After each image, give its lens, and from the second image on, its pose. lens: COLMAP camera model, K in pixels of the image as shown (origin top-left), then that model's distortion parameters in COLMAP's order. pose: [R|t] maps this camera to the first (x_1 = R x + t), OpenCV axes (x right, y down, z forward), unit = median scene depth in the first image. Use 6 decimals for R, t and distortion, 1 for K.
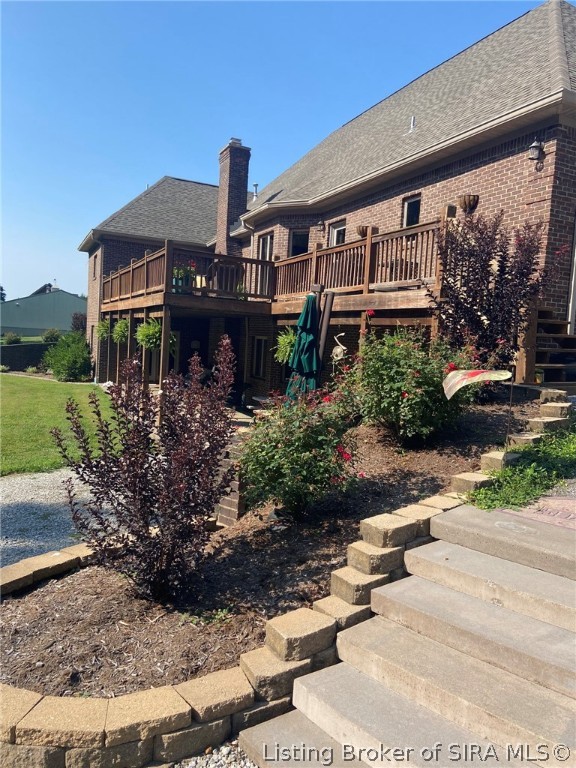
lens RADIAL K [[579.1, 0, 298.5], [0, 579.1, 362.1], [0, 0, 1]] dist [0.093874, -0.113502]
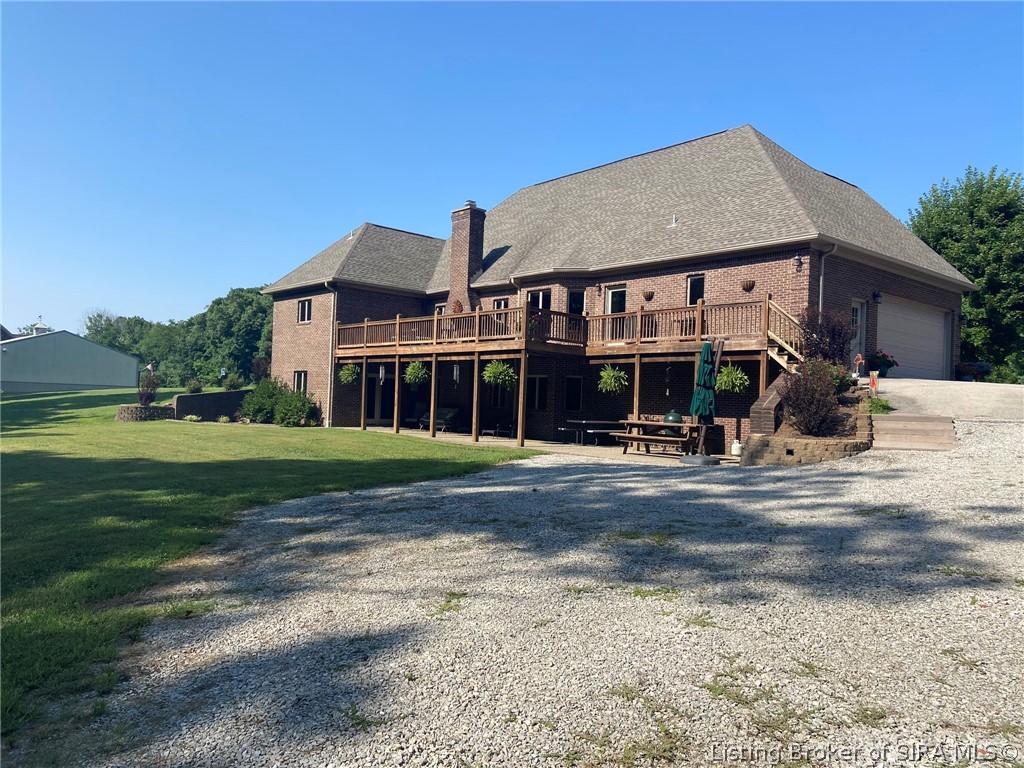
lens RADIAL K [[772.1, 0, 511.5], [0, 772.1, 384.7], [0, 0, 1]] dist [0.093874, -0.113502]
pose [[0.949957, -0.021776, 0.311621, -0.693512], [0.036989, 0.998390, -0.042993, 0.048761], [-0.310183, 0.052369, 0.949233, -0.566189]]
